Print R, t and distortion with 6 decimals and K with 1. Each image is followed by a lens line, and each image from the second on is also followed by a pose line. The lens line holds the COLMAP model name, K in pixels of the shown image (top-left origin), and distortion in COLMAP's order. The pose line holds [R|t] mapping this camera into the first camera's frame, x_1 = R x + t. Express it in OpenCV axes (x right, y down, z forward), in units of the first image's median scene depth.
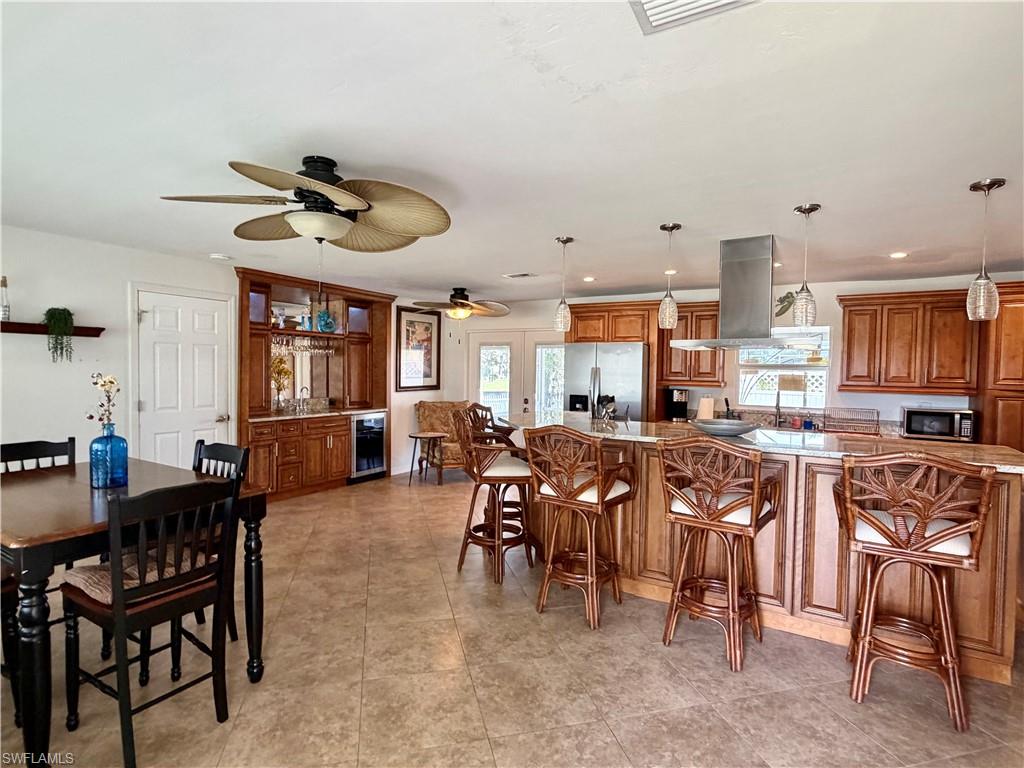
lens RADIAL K [[519.4, 0, 512.0], [0, 519.4, 384.0], [0, 0, 1]] dist [0.012867, 0.000060]
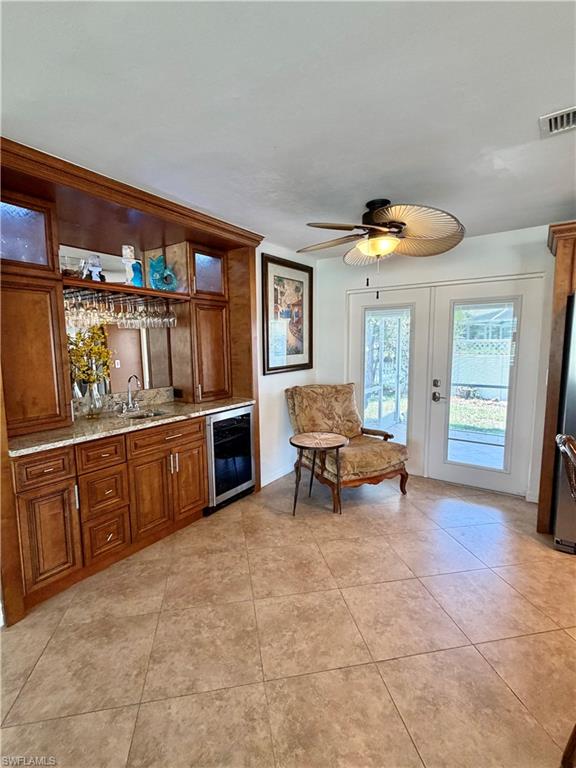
lens RADIAL K [[360.1, 0, 288.0], [0, 360.1, 384.0], [0, 0, 1]] dist [-0.002116, -0.000292]
pose [[0.997990, -0.017384, -0.060942, -0.171029], [0.022518, 0.996161, 0.084592, -0.015806], [0.059238, -0.085794, 0.994550, 0.539150]]
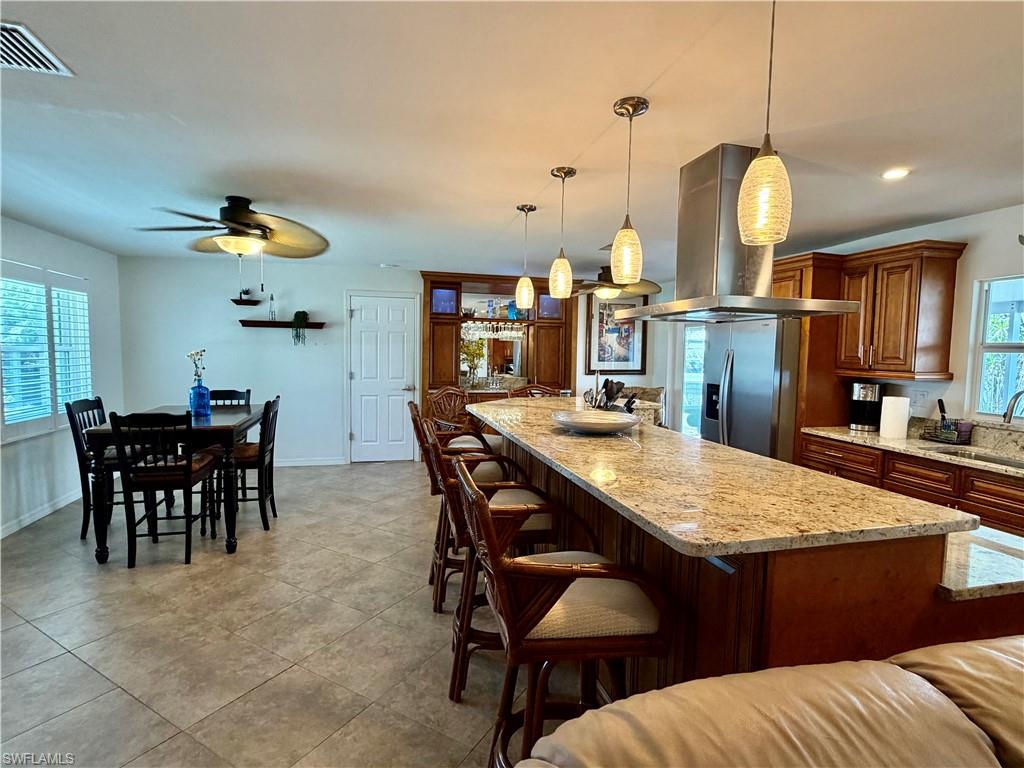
lens RADIAL K [[525.2, 0, 512.0], [0, 525.2, 384.0], [0, 0, 1]] dist [-0.002110, 0.000153]
pose [[0.712668, 0.043908, -0.700126, 0.425624], [-0.028236, 0.999026, 0.033912, 0.002355], [0.700933, -0.004399, 0.713214, 0.182607]]
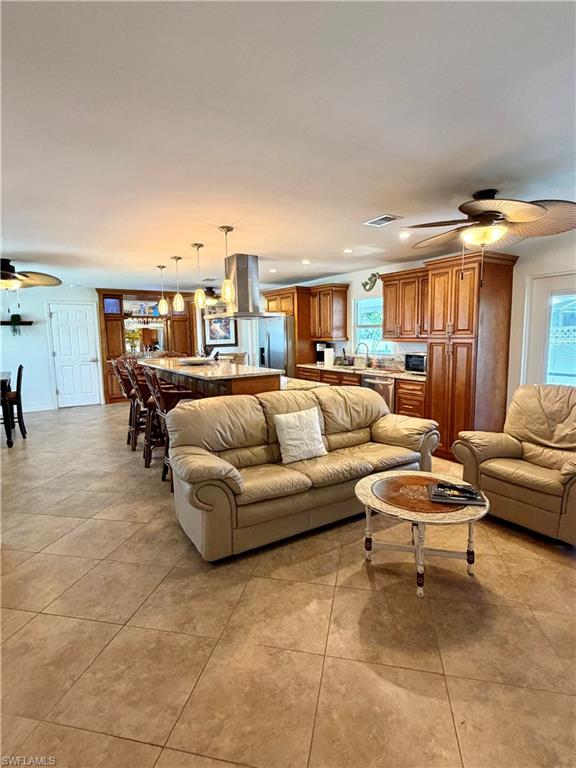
lens RADIAL K [[393.9, 0, 288.0], [0, 393.9, 384.0], [0, 0, 1]] dist [-0.002110, 0.000153]
pose [[0.897575, 0.027134, -0.440025, 0.676352], [0.015609, 0.995522, 0.093228, 0.018780], [0.440585, -0.090548, 0.893133, -0.081748]]
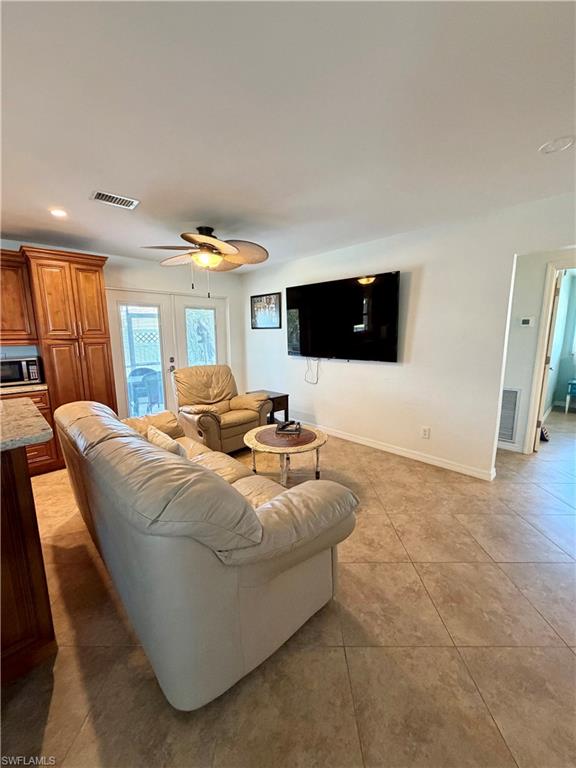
lens RADIAL K [[304.3, 0, 288.0], [0, 304.3, 384.0], [0, 0, 1]] dist [0.000315, 0.000210]
pose [[0.252844, -0.179914, 0.950632, 0.237478], [0.040874, 0.983667, 0.175294, 0.008109], [-0.966643, -0.005466, 0.256068, 0.175899]]
